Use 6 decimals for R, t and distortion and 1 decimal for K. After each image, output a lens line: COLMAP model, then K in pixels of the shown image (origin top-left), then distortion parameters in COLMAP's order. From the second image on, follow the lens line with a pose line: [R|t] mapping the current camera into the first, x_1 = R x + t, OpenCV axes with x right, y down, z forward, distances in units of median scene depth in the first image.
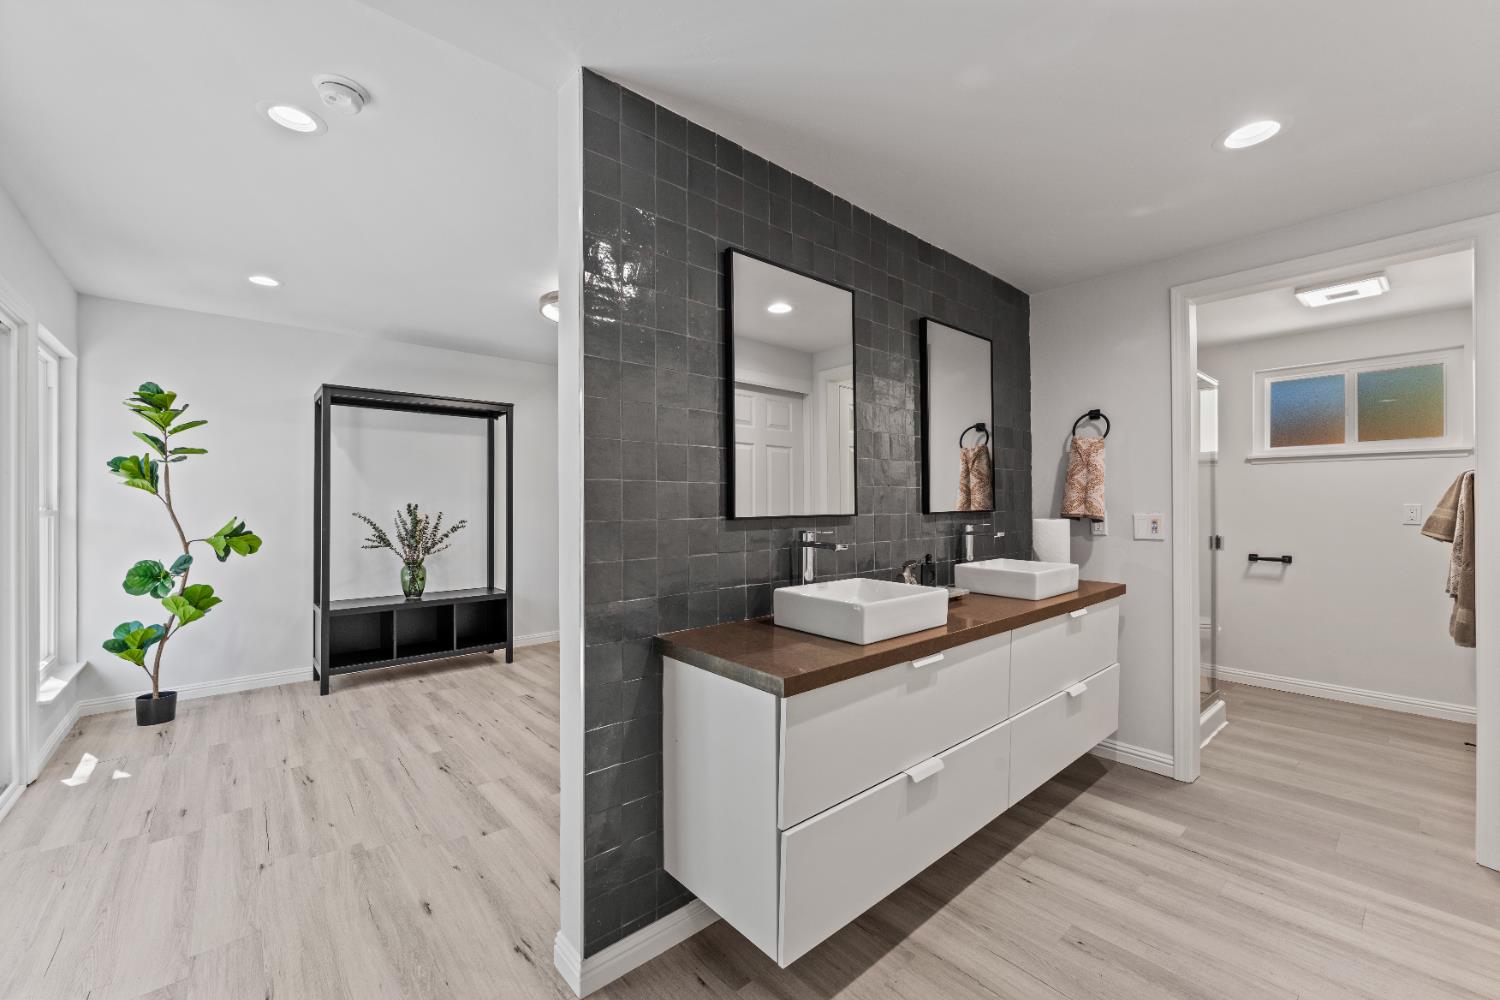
lens RADIAL K [[599.0, 0, 755.5], [0, 599.0, 503.4], [0, 0, 1]] dist [-0.001827, 0.000129]
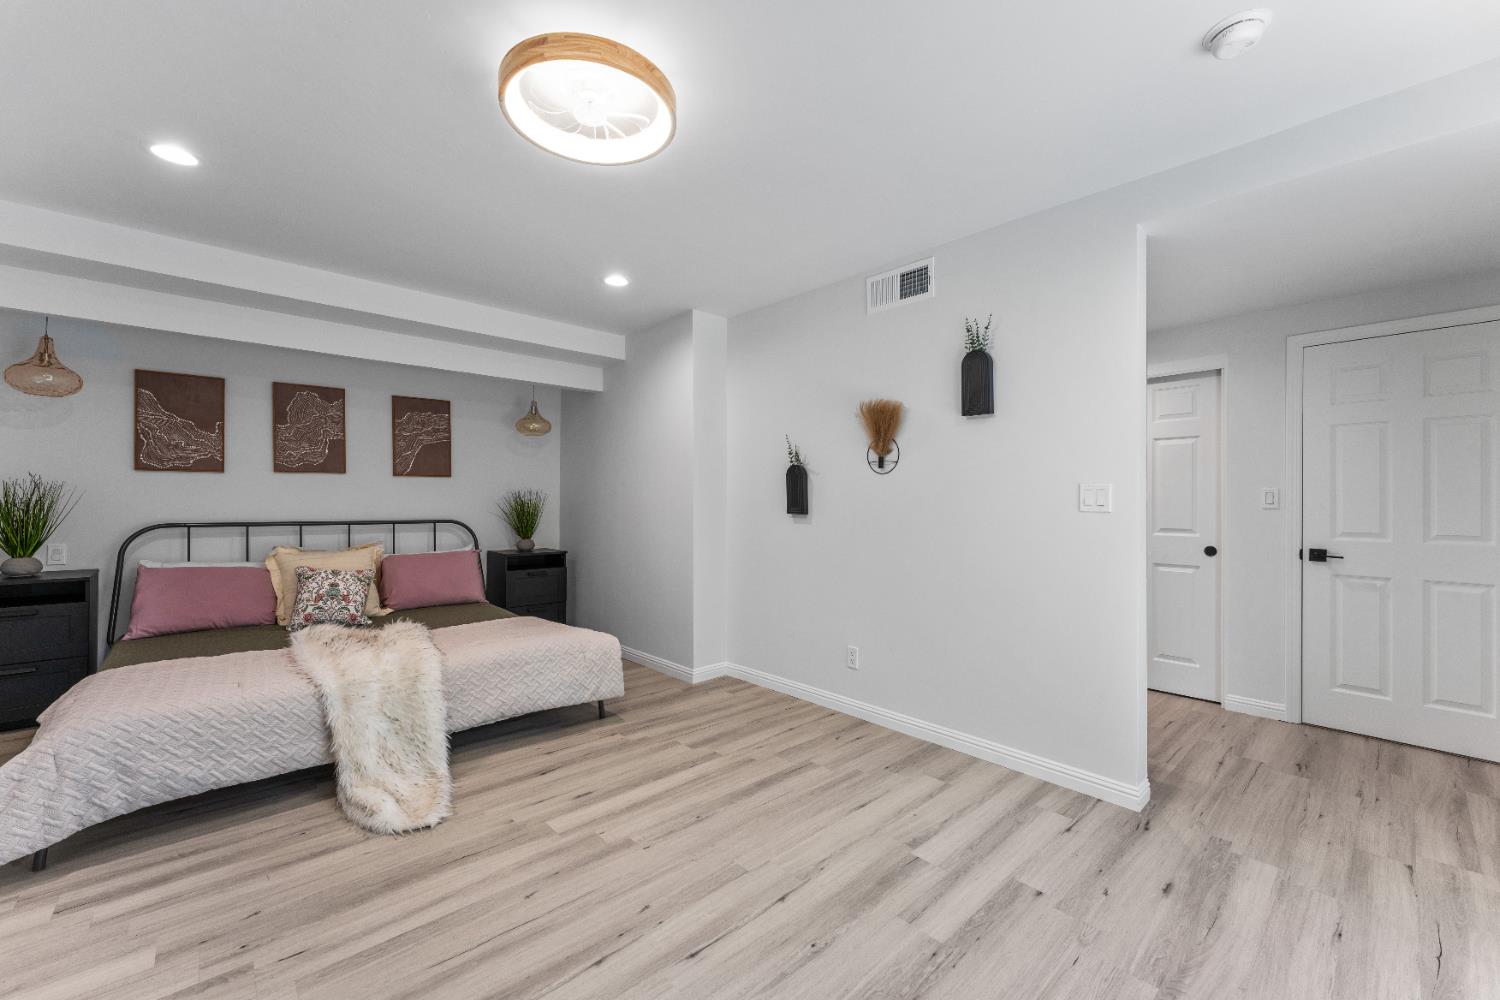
lens RADIAL K [[599.0, 0, 745.4], [0, 599.0, 500.1], [0, 0, 1]] dist [-0.001827, 0.000129]
pose [[-0.019386, 0.009668, 0.999765, -0.441456], [-0.009014, 0.999911, -0.009845, 0.005658], [-0.999771, -0.009202, -0.019298, 0.491935]]
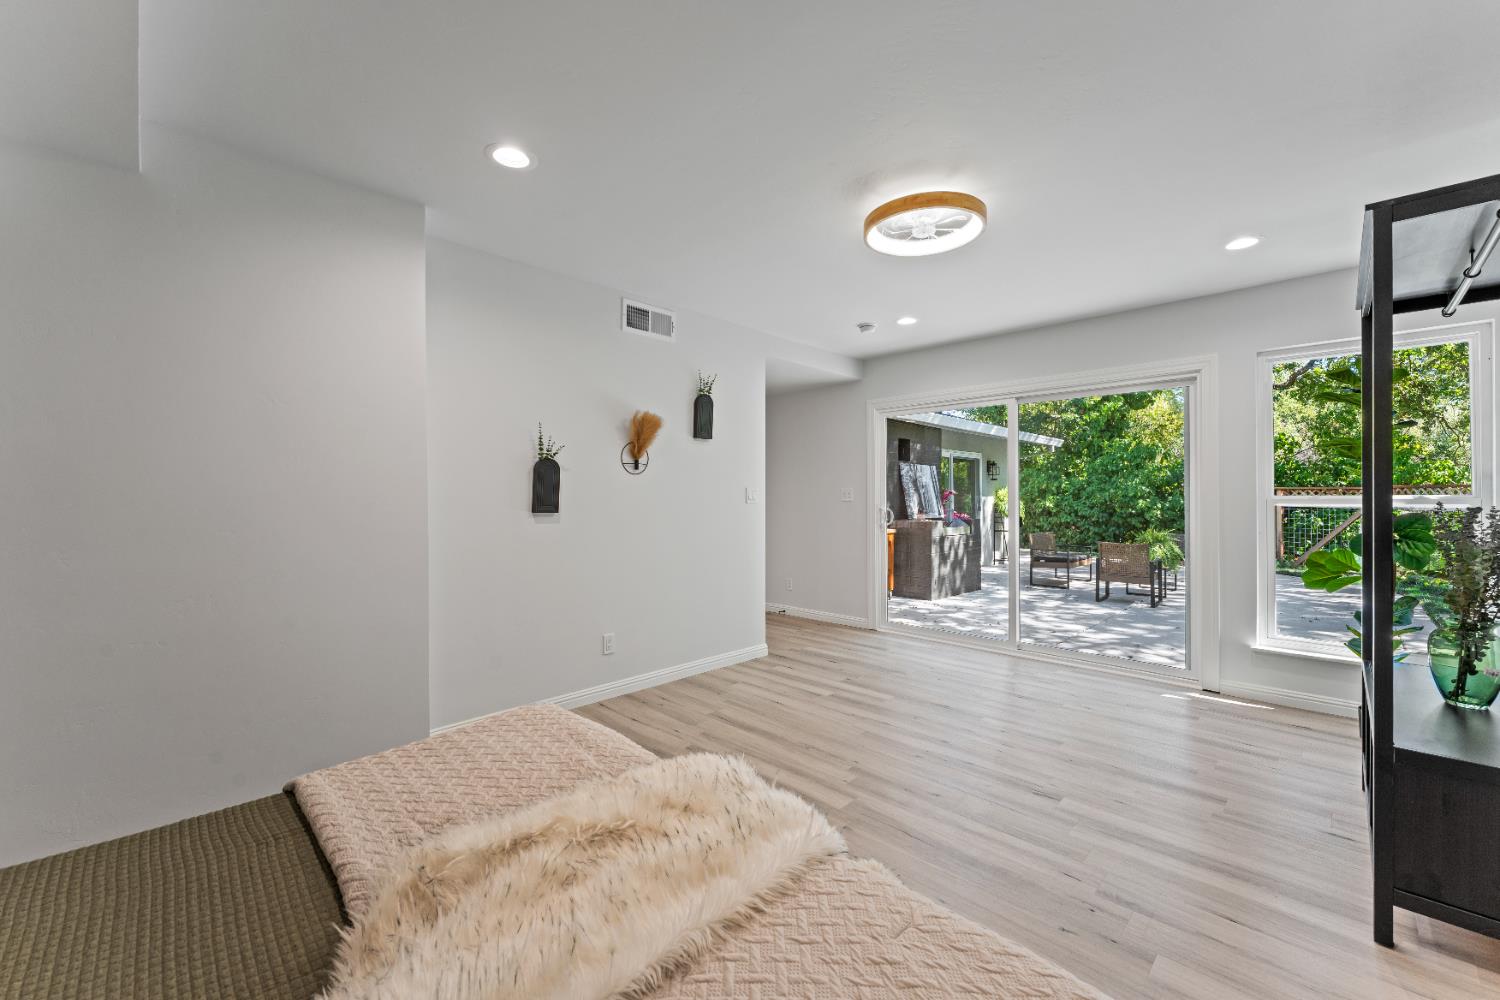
lens RADIAL K [[599.0, 0, 758.7], [0, 599.0, 493.6], [0, 0, 1]] dist [-0.001827, 0.000129]
pose [[-0.995737, 0.006644, -0.091993, -0.009663], [0.007772, 0.999899, -0.011905, 0.004438], [0.091905, -0.012570, -0.995688, 0.955709]]
